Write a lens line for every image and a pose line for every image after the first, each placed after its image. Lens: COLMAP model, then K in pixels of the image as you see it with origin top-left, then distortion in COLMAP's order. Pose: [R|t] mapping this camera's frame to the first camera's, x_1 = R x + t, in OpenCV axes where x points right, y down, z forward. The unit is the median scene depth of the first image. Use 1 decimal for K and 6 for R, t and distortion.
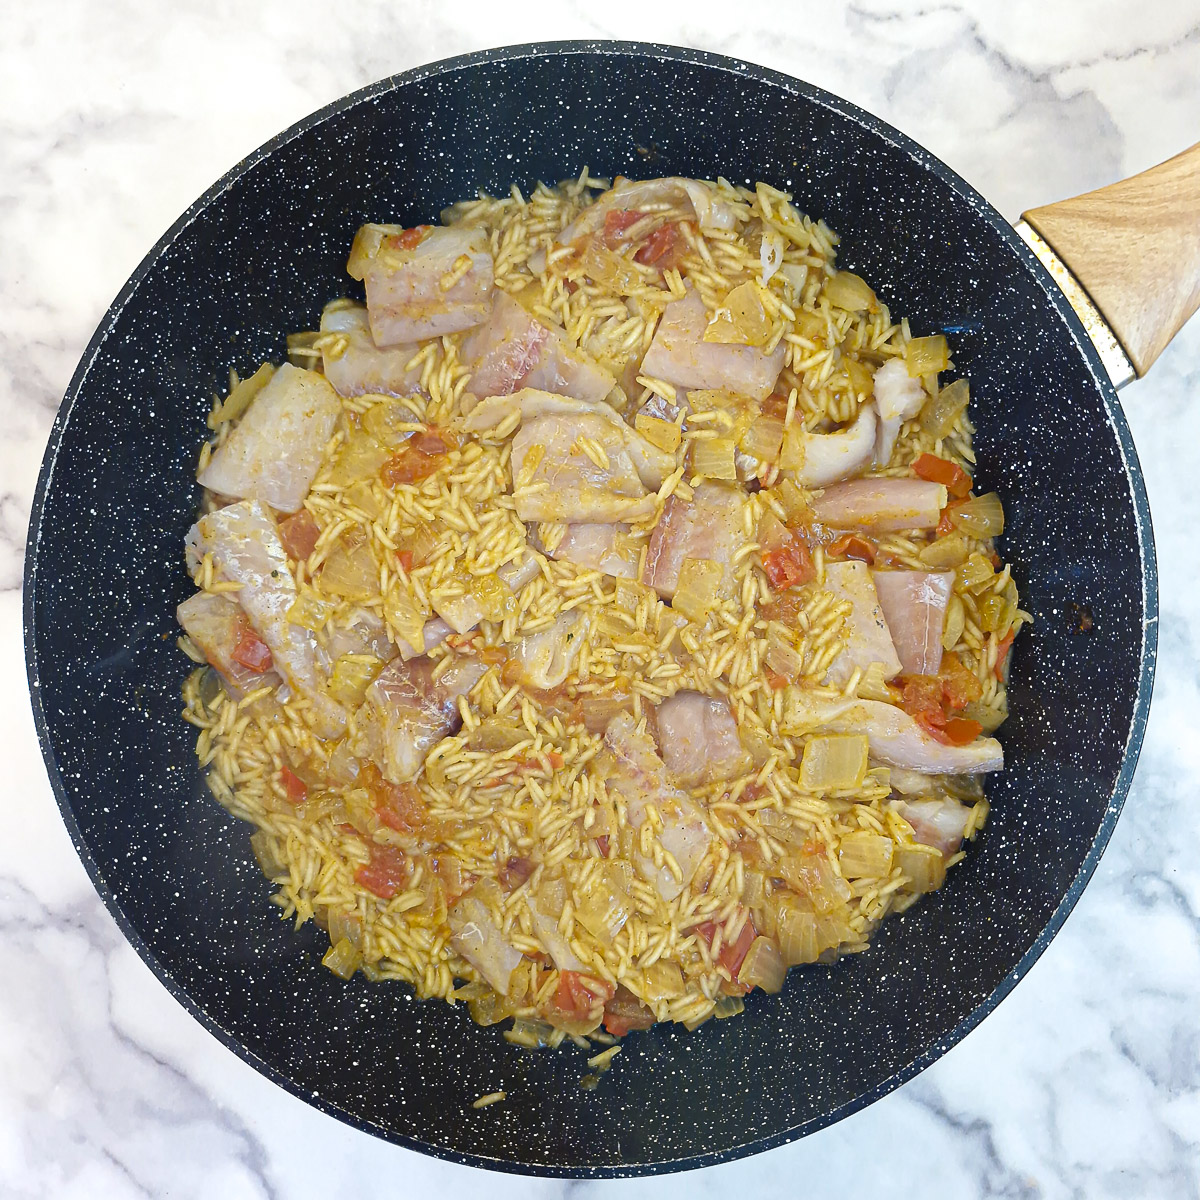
lens RADIAL K [[1114.5, 0, 595.4], [0, 1114.5, 642.6], [0, 0, 1]] dist [0.088220, -0.167217]
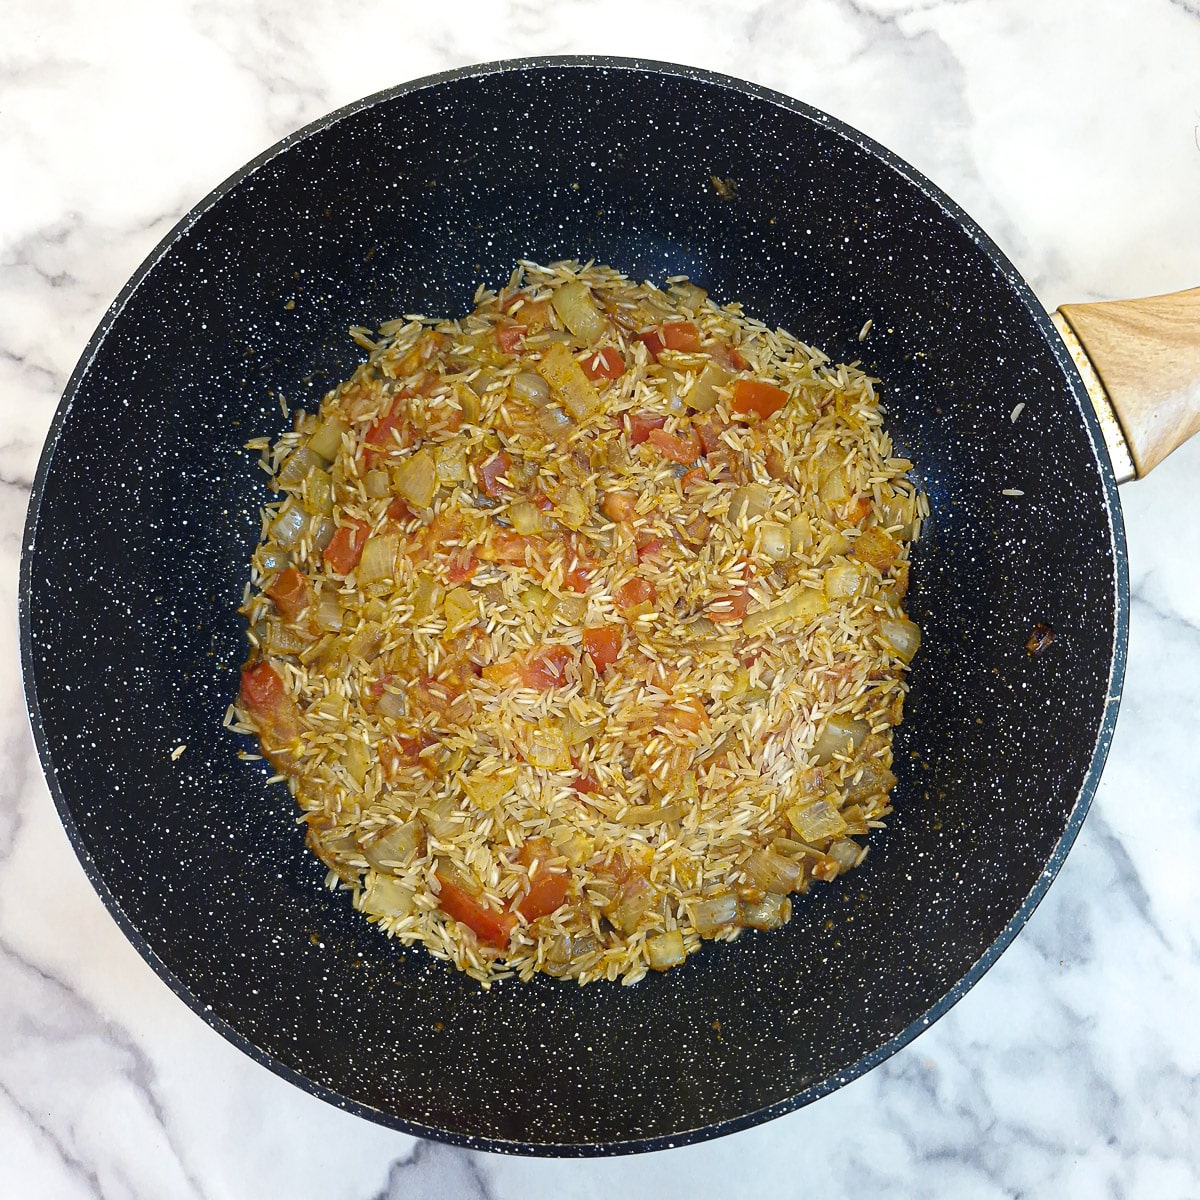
lens RADIAL K [[1112.6, 0, 605.5], [0, 1112.6, 642.5], [0, 0, 1]] dist [0.088469, -0.163928]
pose [[0.979440, 0.201317, 0.013004, 0.012801], [-0.199299, 0.975581, -0.092310, 0.110634], [-0.031270, 0.087820, 0.995645, -0.014142]]
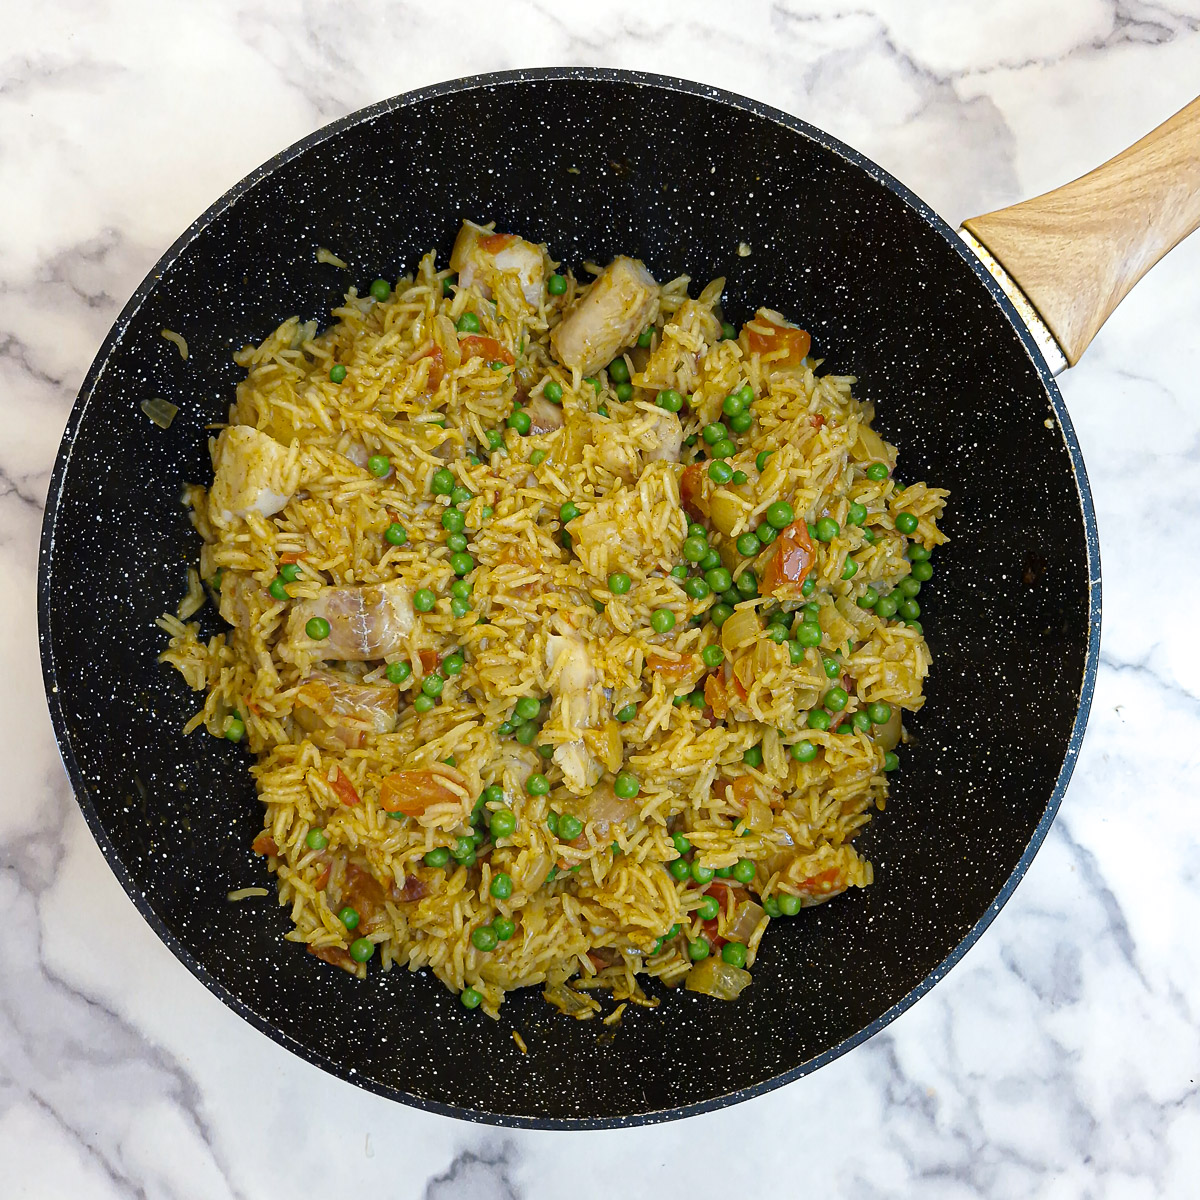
lens RADIAL K [[1109.7, 0, 600.0], [0, 1109.7, 600.0], [0, 0, 1]] dist [0.087339, -0.165437]
pose [[0.993435, -0.043496, 0.105807, -0.111690], [0.045537, 0.998819, -0.016950, -0.004540], [-0.104945, 0.021657, 0.994242, -0.059456]]
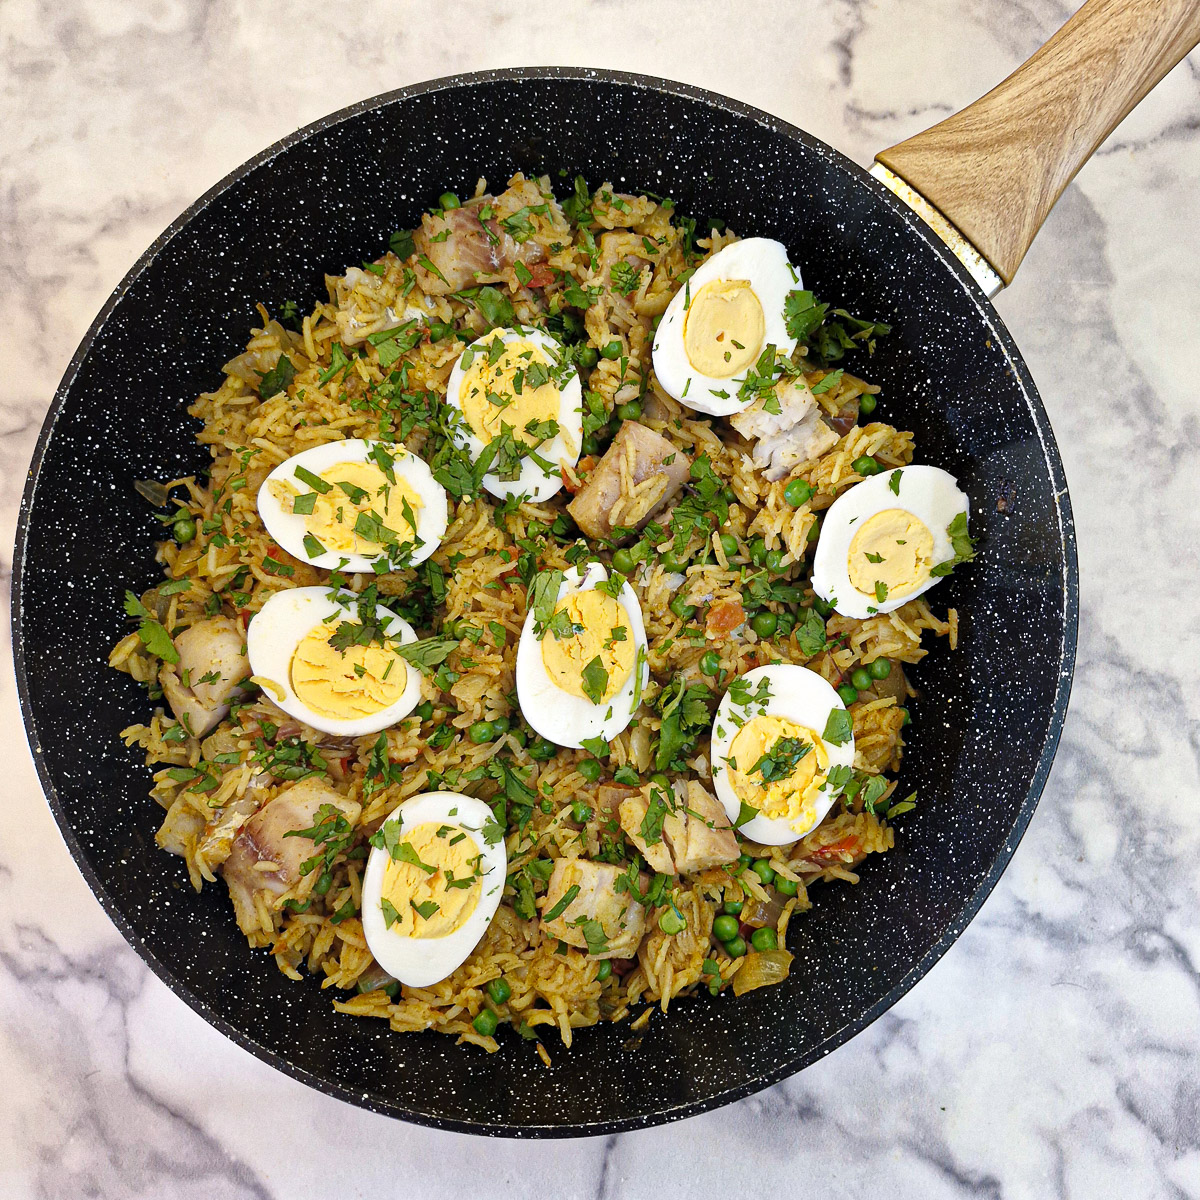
lens RADIAL K [[1109.5, 0, 612.4], [0, 1109.5, 619.2], [0, 0, 1]] dist [0.104605, -0.207158]
pose [[0.983189, -0.182262, 0.010984, 0.038583], [0.182543, 0.979728, -0.082525, 0.101182], [0.004280, 0.083143, 0.996528, -0.047740]]
